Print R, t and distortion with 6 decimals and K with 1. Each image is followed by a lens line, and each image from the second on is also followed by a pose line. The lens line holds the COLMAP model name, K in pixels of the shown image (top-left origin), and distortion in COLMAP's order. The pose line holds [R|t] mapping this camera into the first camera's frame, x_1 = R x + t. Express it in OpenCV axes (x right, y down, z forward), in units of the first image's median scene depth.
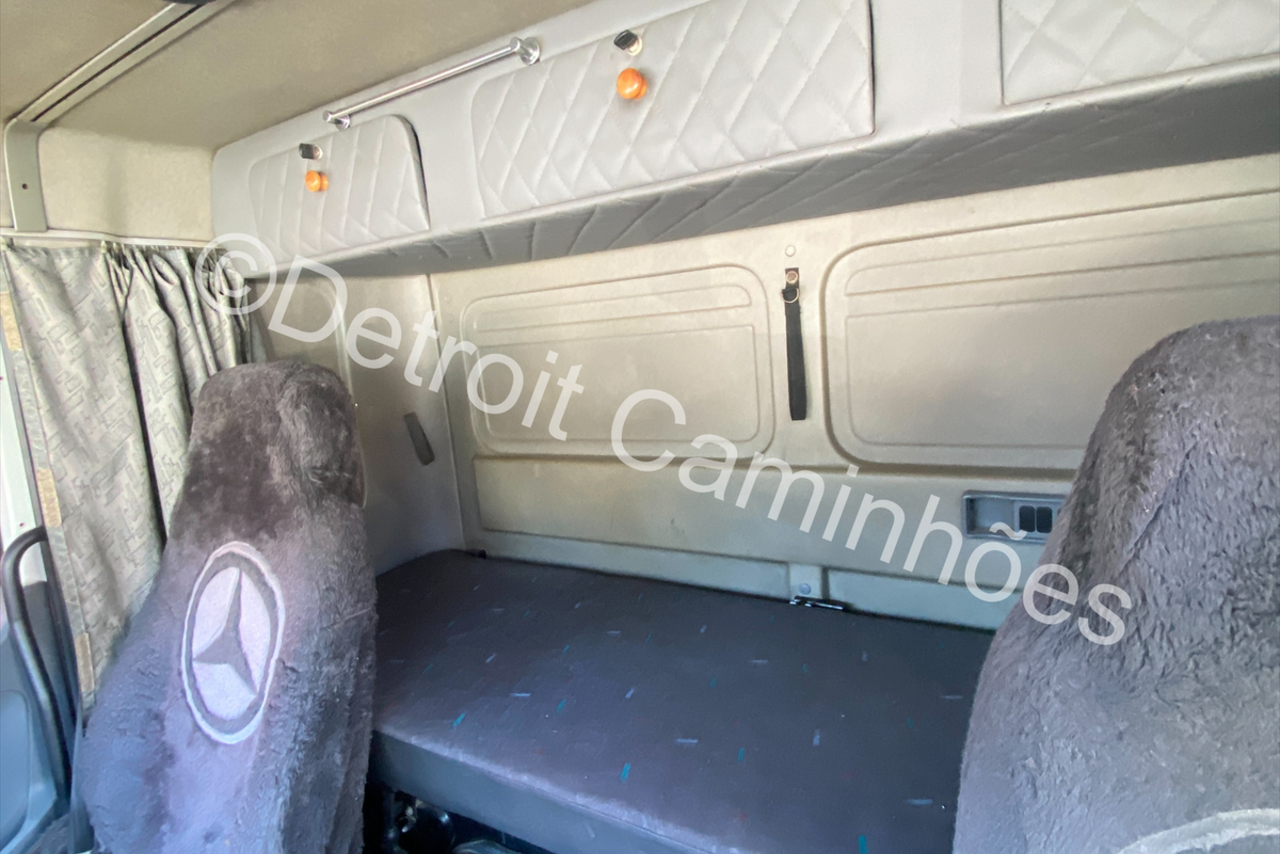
lens RADIAL K [[689.9, 0, 640.0], [0, 689.9, 427.0], [0, 0, 1]] dist [0.025977, -0.027151]
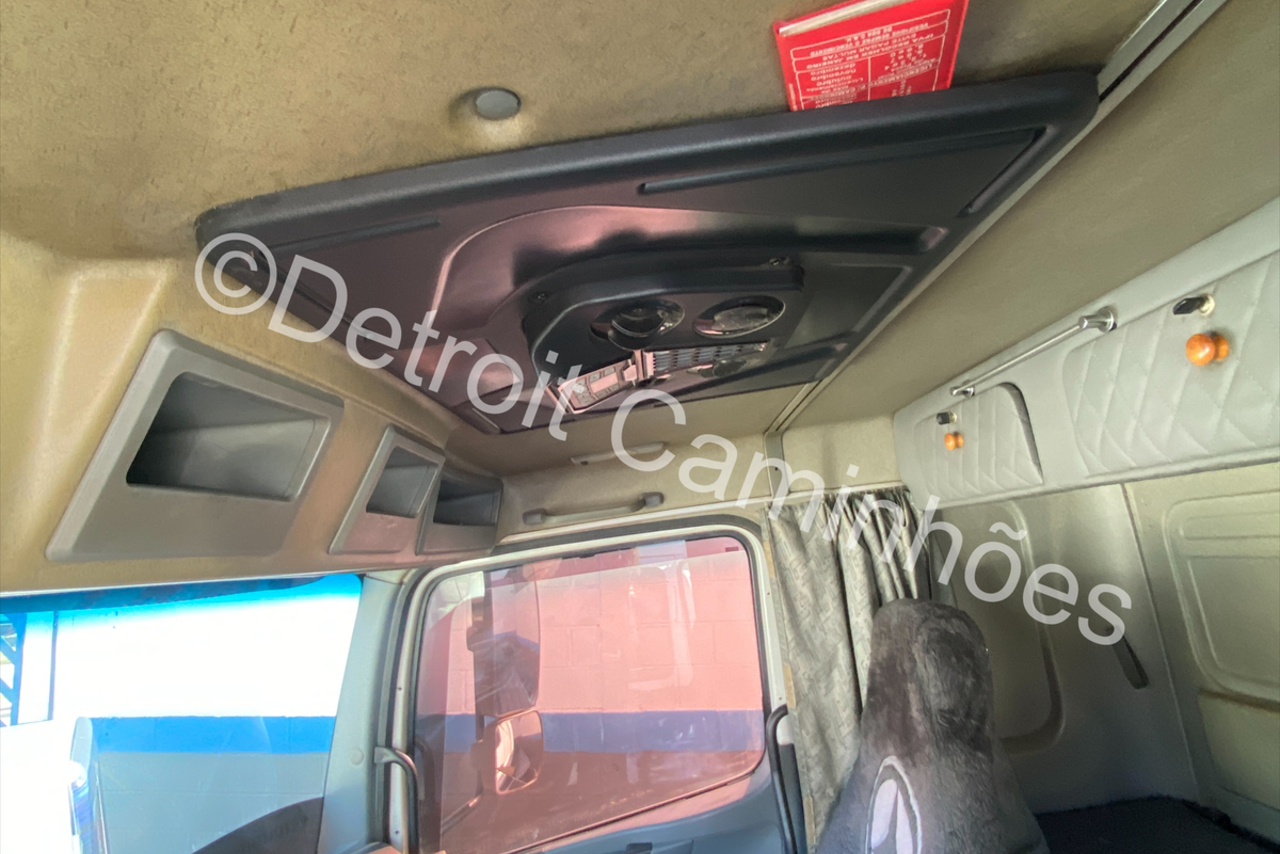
lens RADIAL K [[688.5, 0, 631.5], [0, 688.5, 420.0], [0, 0, 1]] dist [0.024661, -0.030411]
pose [[0.503371, -0.139454, -0.852743, 0.265858], [-0.037223, 0.982474, -0.182643, -0.159458], [0.863269, 0.123679, 0.489358, -0.041511]]
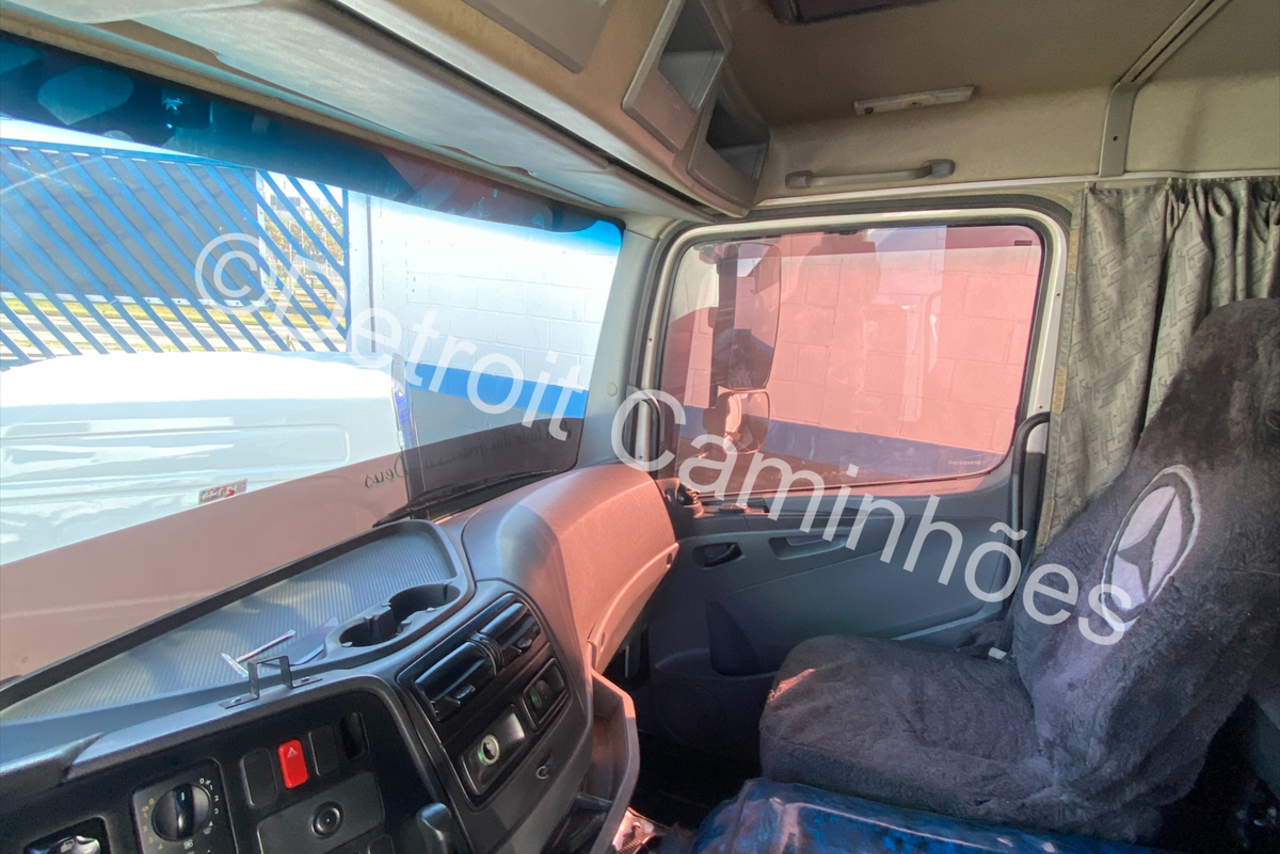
lens RADIAL K [[688.5, 0, 631.5], [0, 688.5, 420.0], [0, 0, 1]] dist [0.024661, -0.030411]
pose [[0.199030, 0.241055, -0.949884, 0.218570], [-0.153345, 0.964997, 0.212760, 0.003899], [0.967922, 0.103314, 0.229028, -0.056343]]
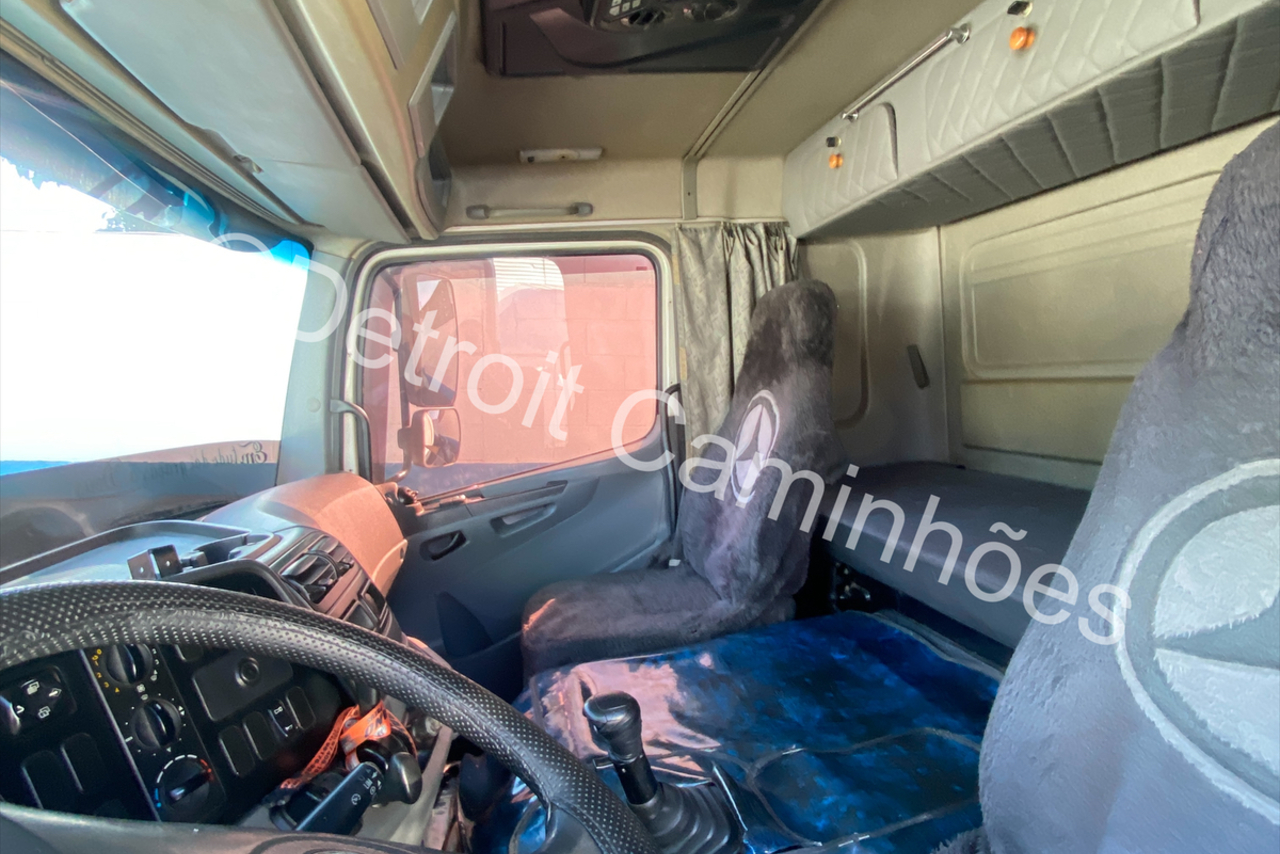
lens RADIAL K [[689.9, 0, 640.0], [0, 689.9, 427.0], [0, 0, 1]] dist [0.025977, -0.027151]
pose [[0.689144, 0.088621, -0.719185, 0.382350], [-0.091315, 0.995202, 0.035133, 0.208131], [0.718848, 0.041461, 0.693930, -0.327881]]
